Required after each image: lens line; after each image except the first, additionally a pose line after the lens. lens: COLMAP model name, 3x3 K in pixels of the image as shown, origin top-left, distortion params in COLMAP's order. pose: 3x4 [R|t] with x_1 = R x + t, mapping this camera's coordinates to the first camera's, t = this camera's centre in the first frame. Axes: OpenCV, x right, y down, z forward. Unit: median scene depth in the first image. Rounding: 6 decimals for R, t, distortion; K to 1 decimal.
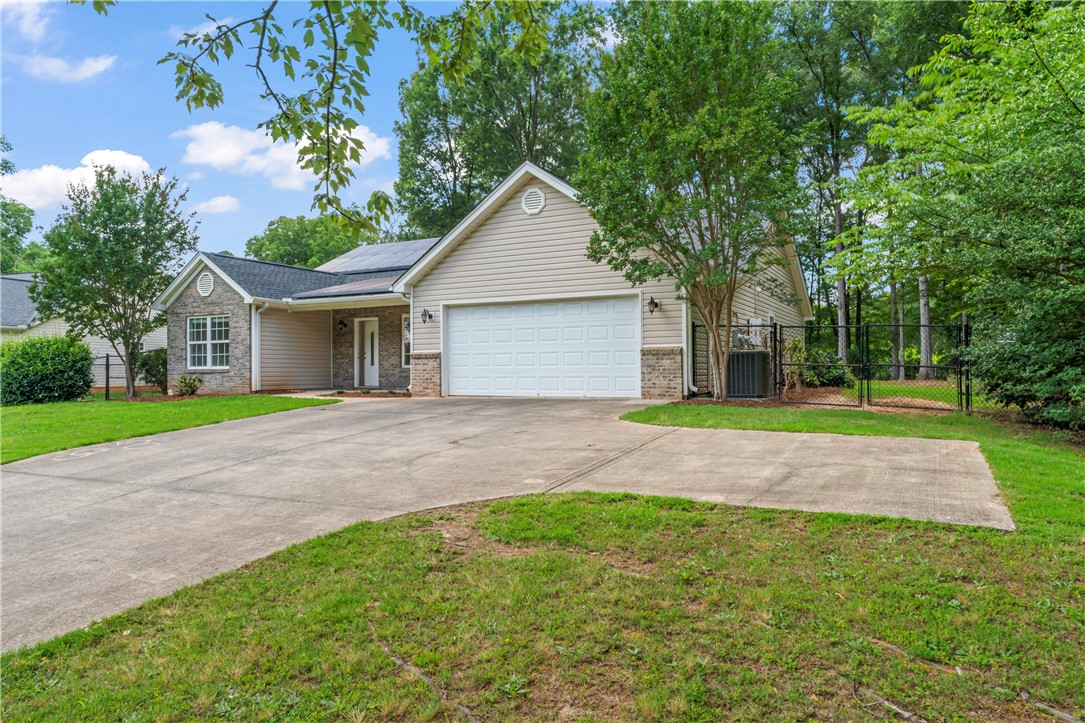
lens RADIAL K [[748.1, 0, 542.5], [0, 748.1, 361.5], [0, 0, 1]] dist [-0.000110, 0.000070]
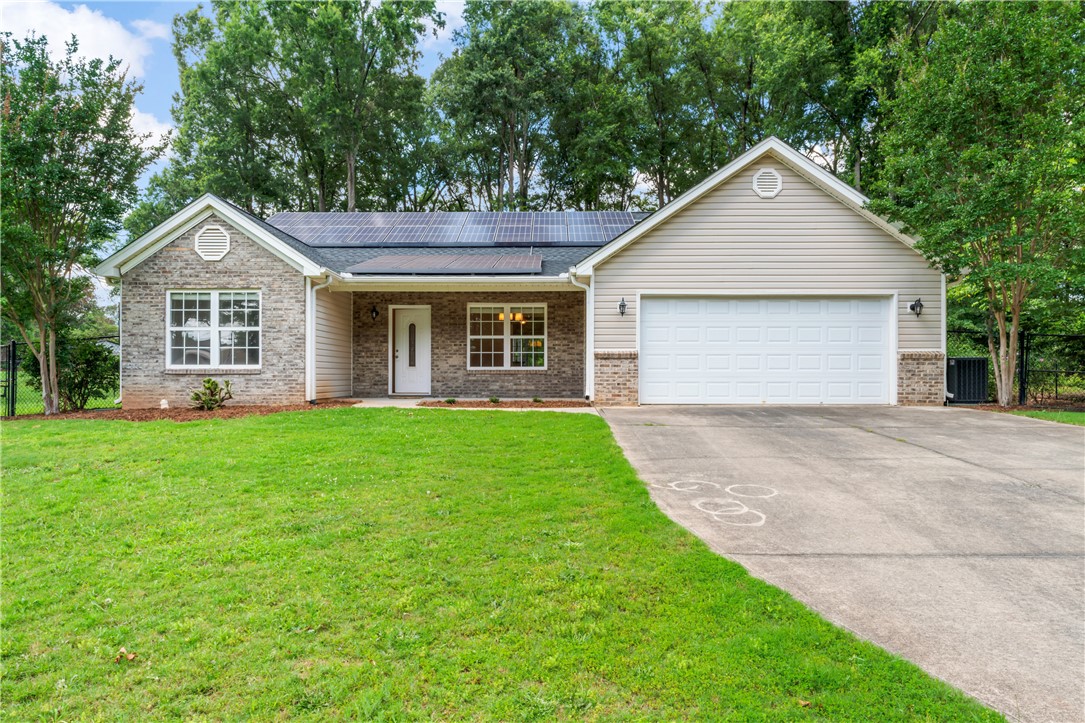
lens RADIAL K [[748.1, 0, 542.5], [0, 748.1, 361.5], [0, 0, 1]] dist [-0.000110, 0.000070]
pose [[0.882843, 0.015816, 0.469401, -0.545004], [-0.012729, 0.999871, -0.009749, 0.006855], [-0.469495, 0.002632, 0.882931, 0.287492]]
